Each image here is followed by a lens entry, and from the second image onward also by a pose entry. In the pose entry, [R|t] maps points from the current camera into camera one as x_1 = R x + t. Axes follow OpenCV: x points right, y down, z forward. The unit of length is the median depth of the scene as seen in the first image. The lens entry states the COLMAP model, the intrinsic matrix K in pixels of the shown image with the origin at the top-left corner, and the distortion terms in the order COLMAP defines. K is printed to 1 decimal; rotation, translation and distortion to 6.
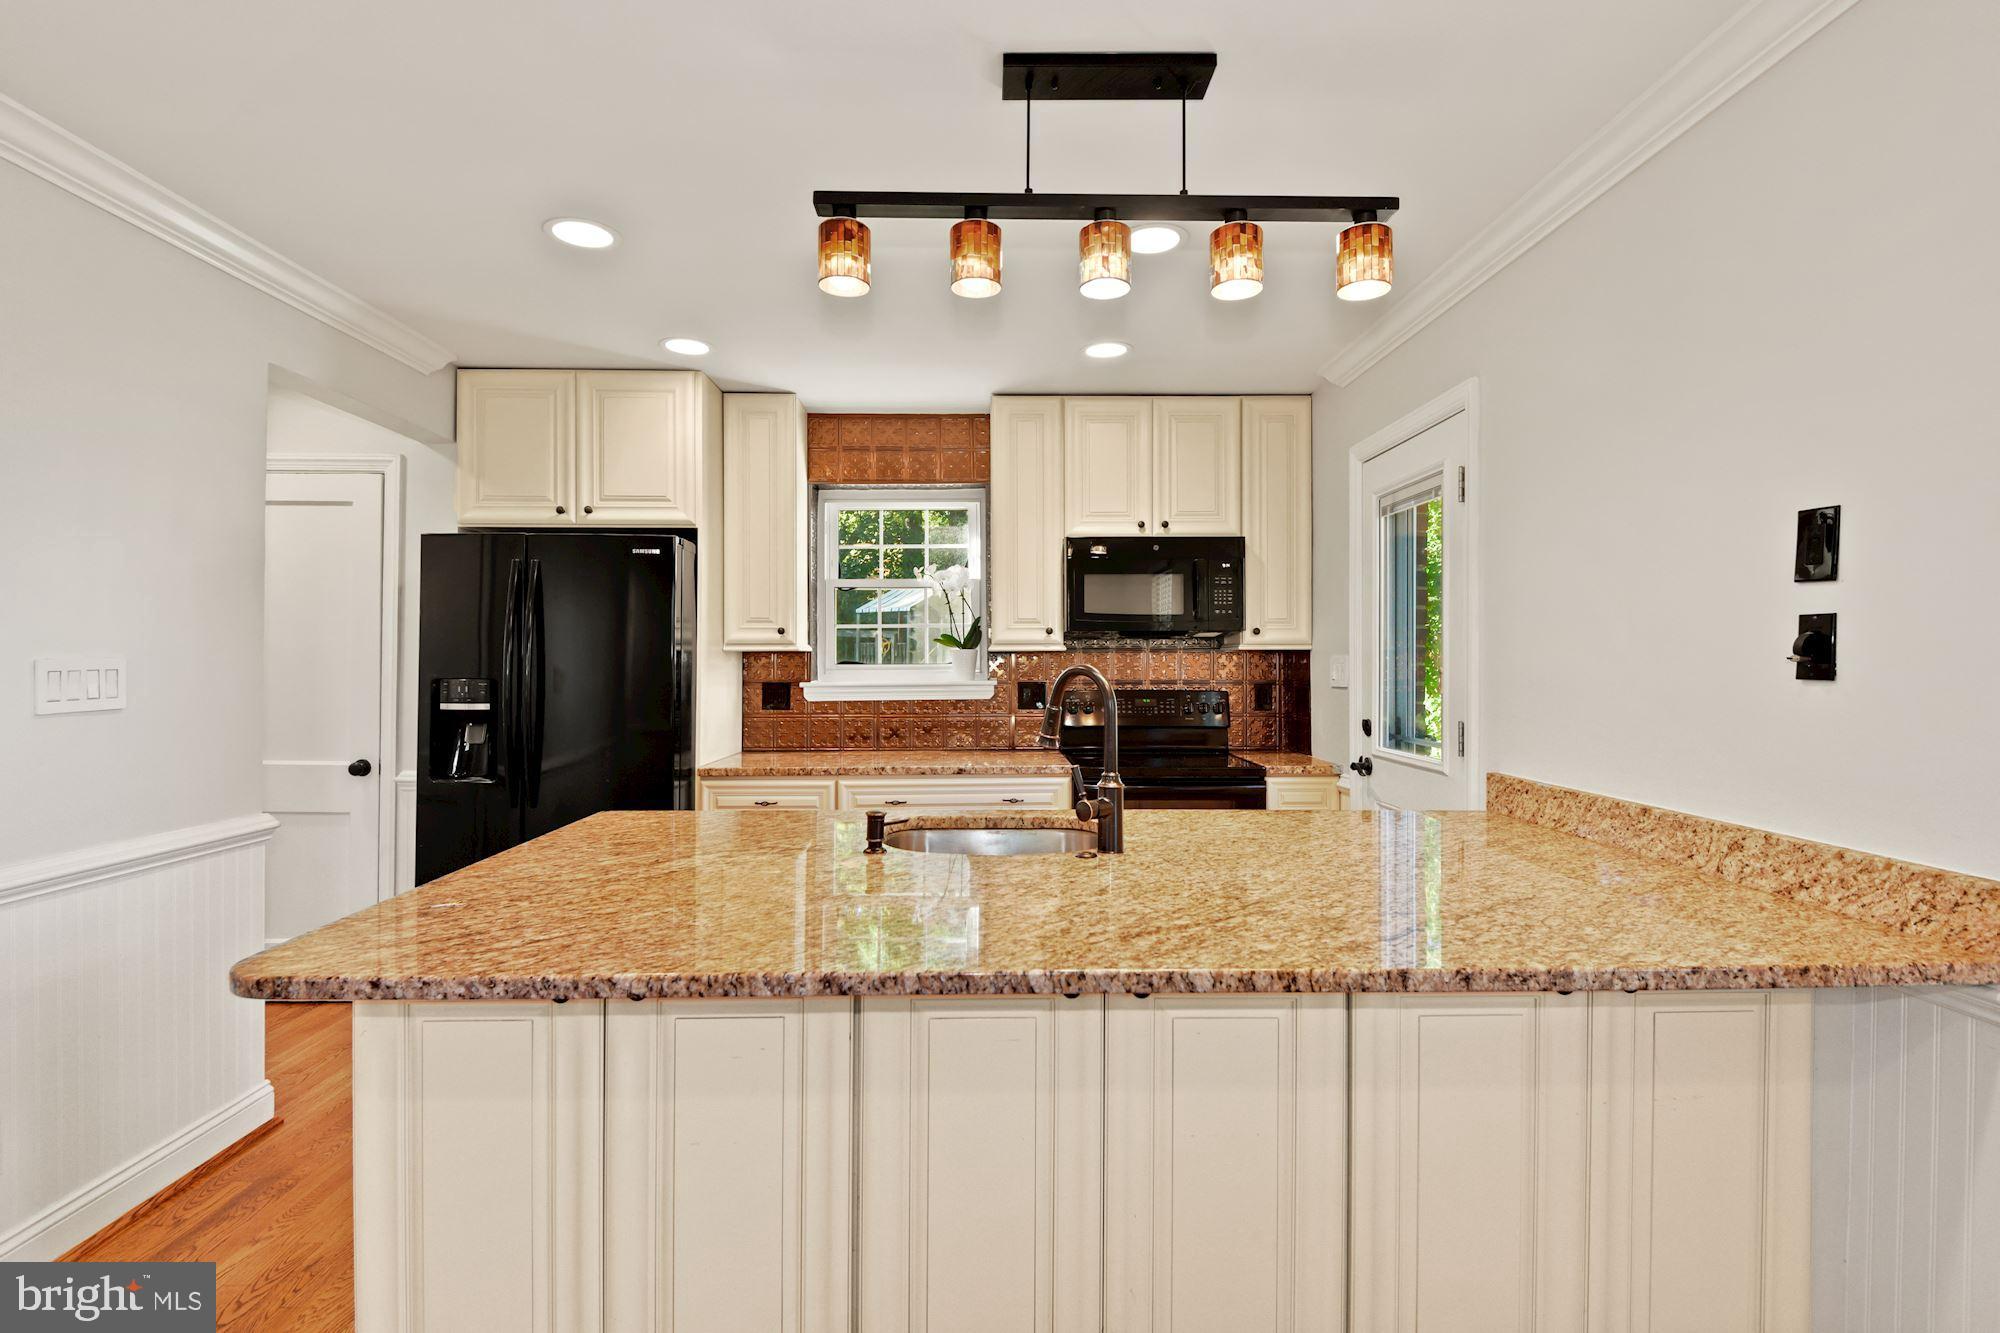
lens RADIAL K [[950.8, 0, 1032.4], [0, 950.8, 669.7], [0, 0, 1]] dist [0.002980, -0.003935]
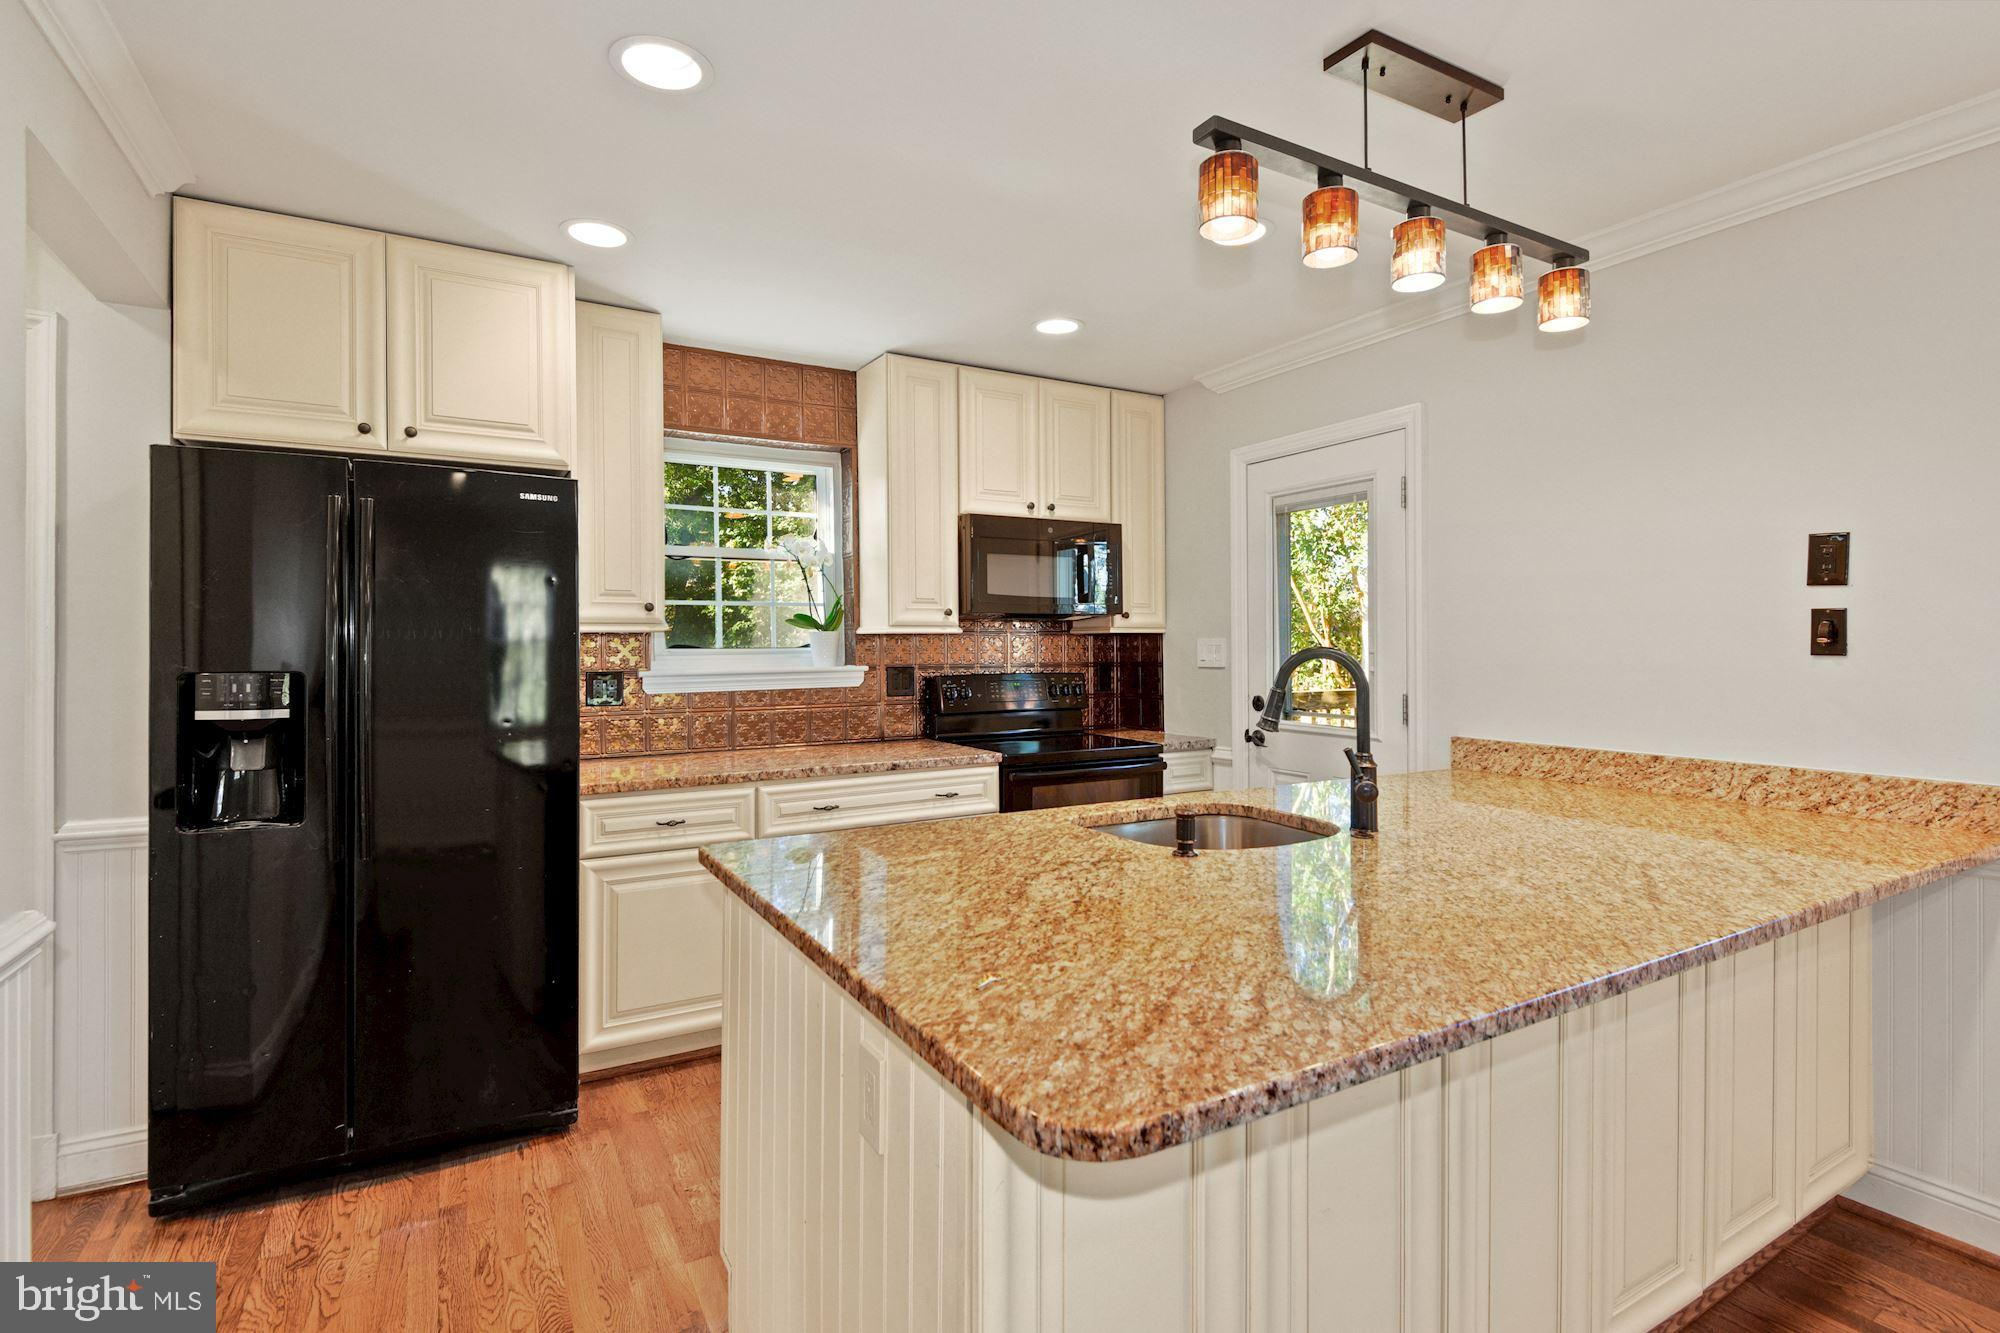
lens RADIAL K [[950.8, 0, 1005.9], [0, 950.8, 651.0], [0, 0, 1]] dist [0.002980, -0.003935]
pose [[0.876600, -0.004599, 0.481198, -0.437759], [0.006096, 0.999980, -0.001549, -0.000654], [-0.481181, 0.004291, 0.876611, 0.168850]]
